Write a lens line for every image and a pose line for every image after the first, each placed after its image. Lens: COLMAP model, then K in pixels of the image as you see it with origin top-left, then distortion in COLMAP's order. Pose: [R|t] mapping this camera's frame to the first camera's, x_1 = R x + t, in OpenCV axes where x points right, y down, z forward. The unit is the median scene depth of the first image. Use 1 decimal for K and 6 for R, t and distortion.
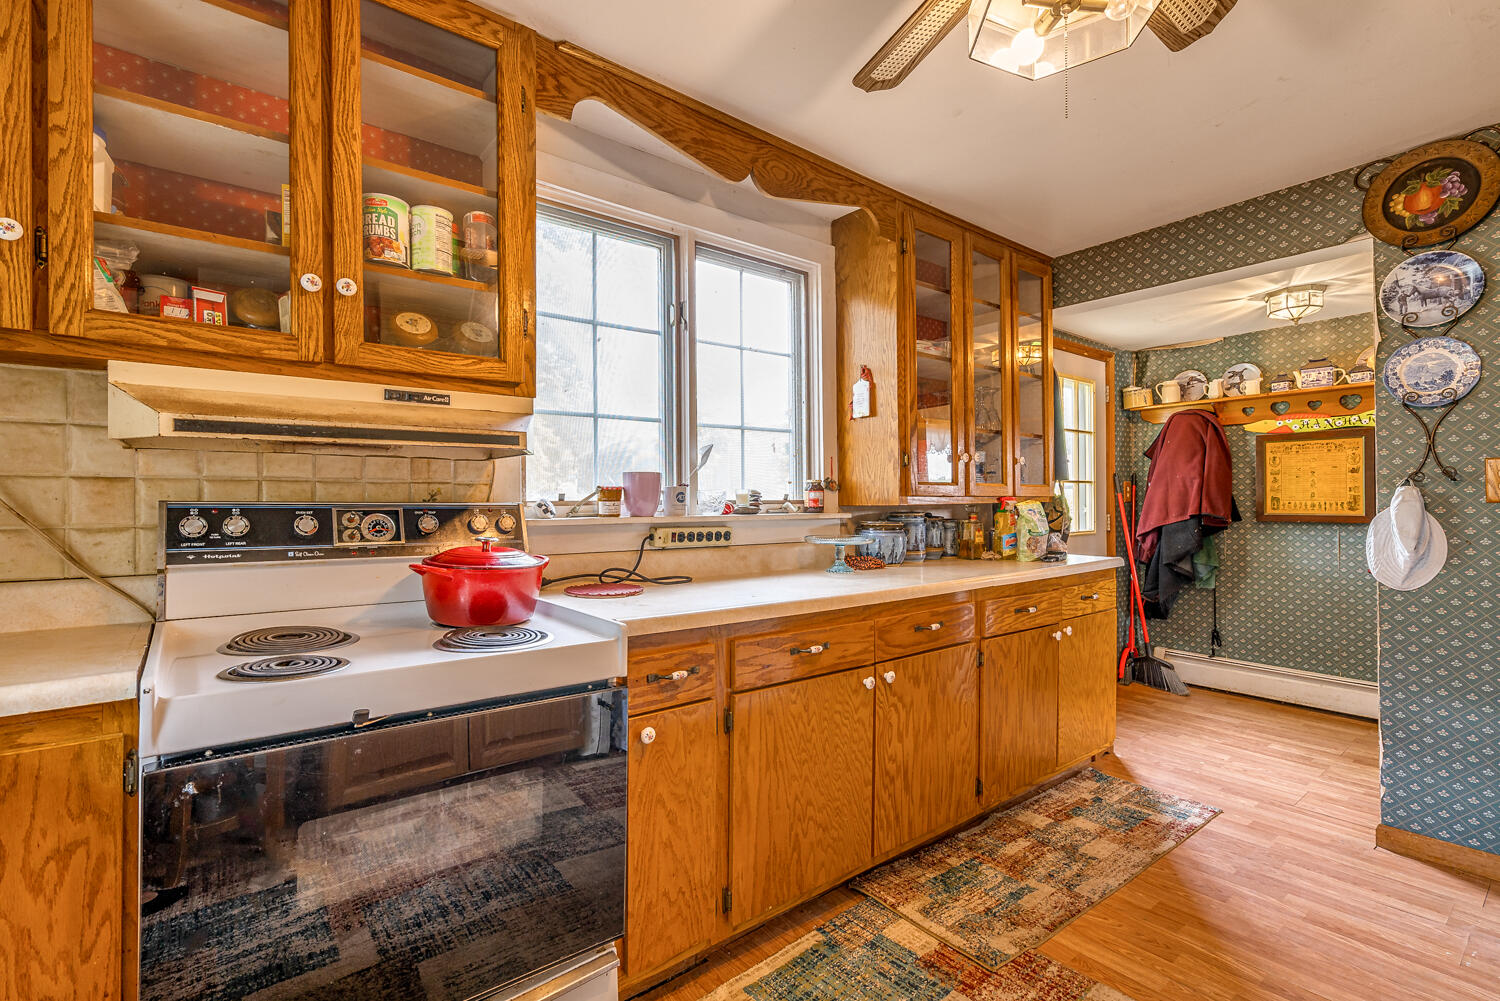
lens RADIAL K [[690.2, 0, 739.3], [0, 690.2, 503.4], [0, 0, 1]] dist [-0.005909, 0.000963]
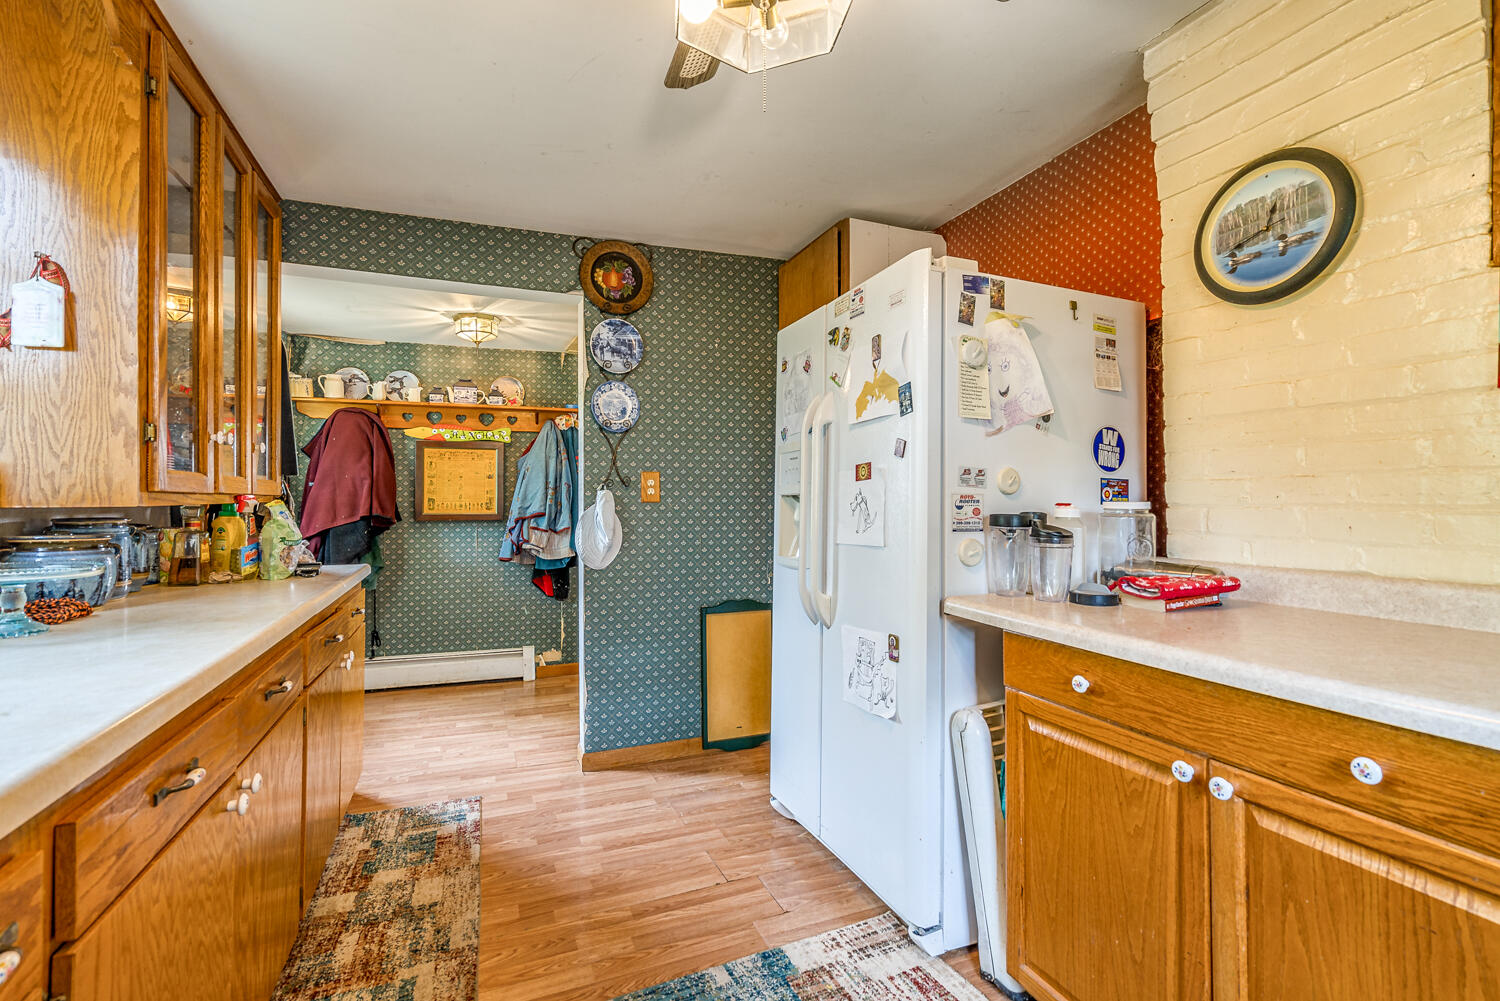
lens RADIAL K [[690.2, 0, 744.8], [0, 690.2, 494.2], [0, 0, 1]] dist [-0.005909, 0.000963]
pose [[0.267505, 0.012525, 0.963475, -0.205711], [0.004145, 0.999891, -0.014149, 0.002560], [-0.963548, 0.007779, 0.267424, 0.326131]]
